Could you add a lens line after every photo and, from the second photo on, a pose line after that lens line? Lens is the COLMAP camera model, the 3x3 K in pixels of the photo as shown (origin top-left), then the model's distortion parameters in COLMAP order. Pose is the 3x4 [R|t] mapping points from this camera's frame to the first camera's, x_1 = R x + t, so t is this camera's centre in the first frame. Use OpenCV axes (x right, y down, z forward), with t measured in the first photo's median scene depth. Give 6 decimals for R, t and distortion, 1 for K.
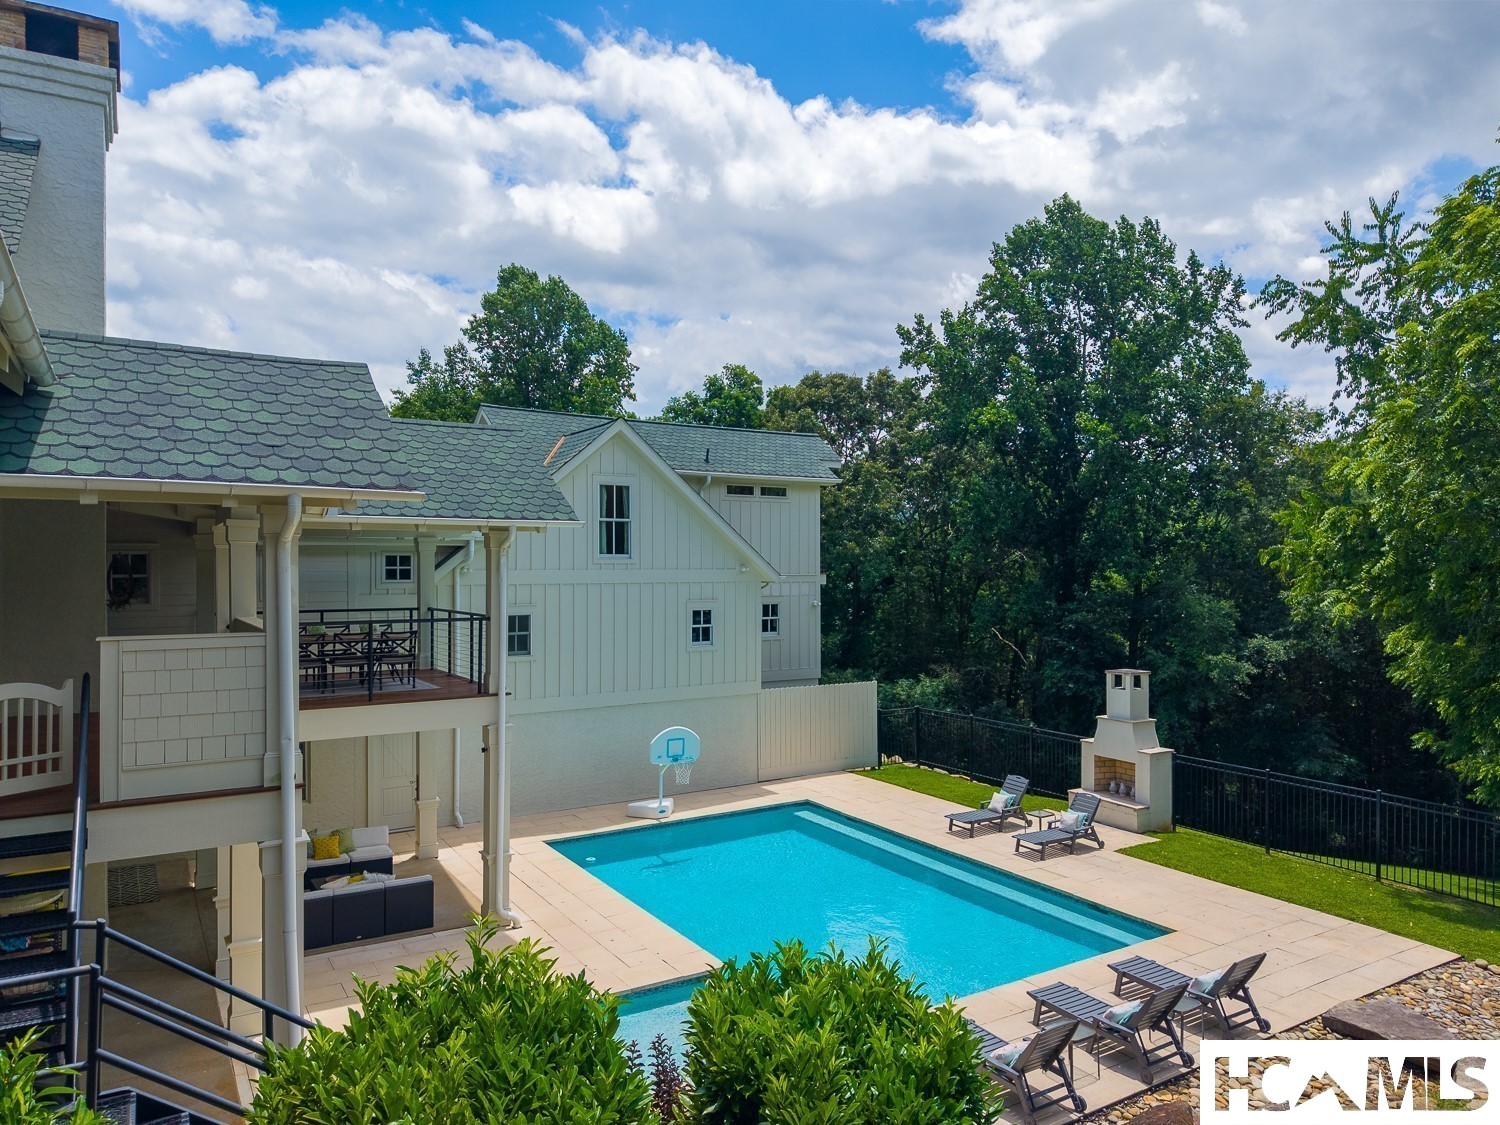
lens RADIAL K [[1024.7, 0, 750.0], [0, 1024.7, 562.5], [0, 0, 1]] dist [0.000201, -0.000759]
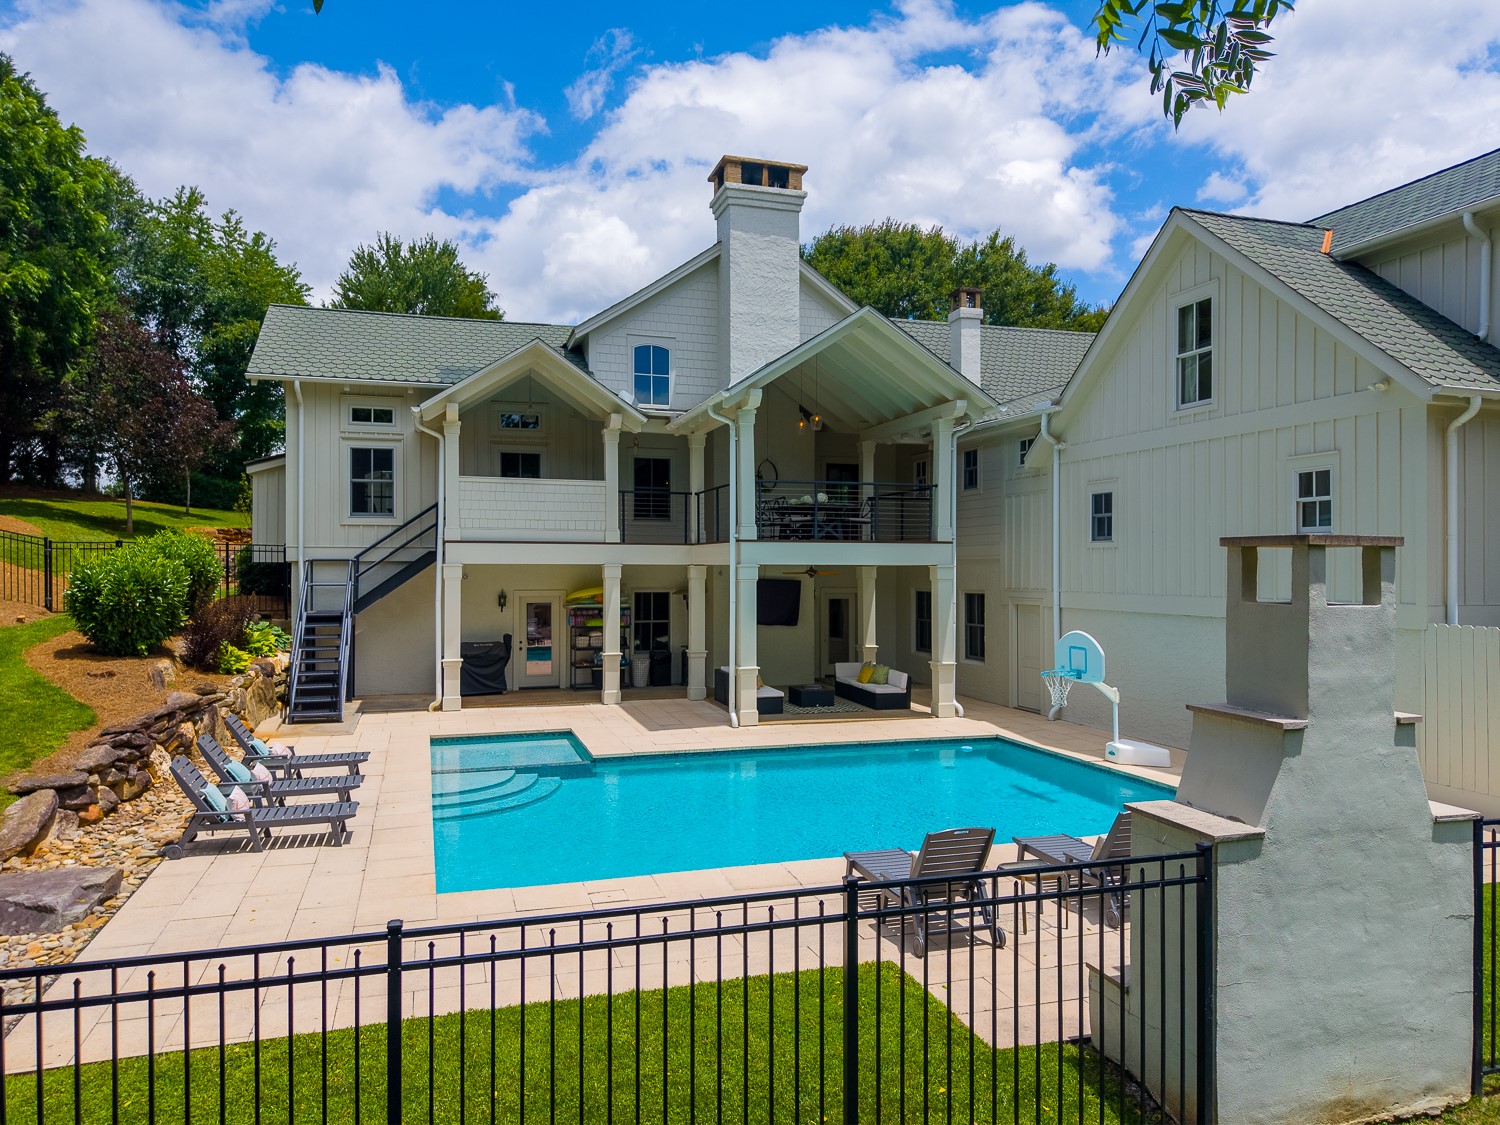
lens RADIAL K [[1024.7, 0, 750.0], [0, 1024.7, 562.5], [0, 0, 1]] dist [0.000201, -0.000759]
pose [[-0.246657, -0.006943, -0.969078, 0.871770], [0.000620, 0.999973, -0.007322, 0.150085], [0.969103, -0.002406, -0.246646, 1.210634]]
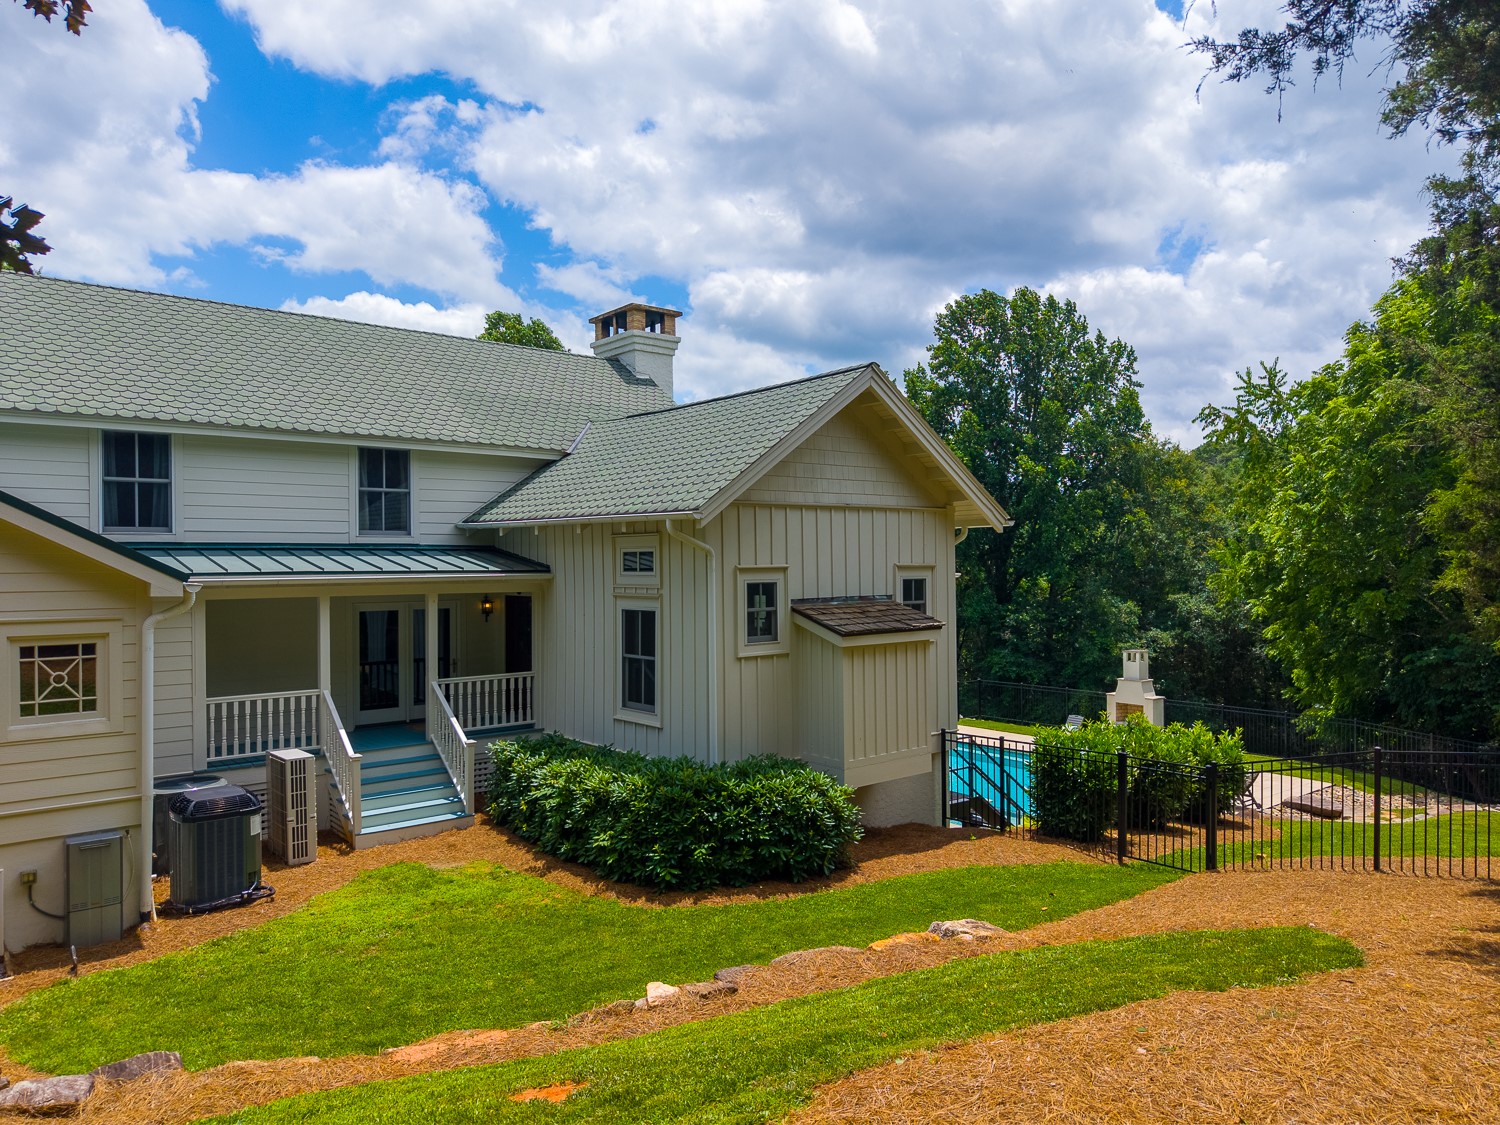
lens RADIAL K [[1024.7, 0, 750.0], [0, 1024.7, 562.5], [0, 0, 1]] dist [0.000201, -0.000759]
pose [[0.990799, -0.012726, 0.134741, -0.350814], [0.012930, 0.999916, -0.000638, -0.032634], [-0.134722, 0.002375, 0.990881, -0.415756]]
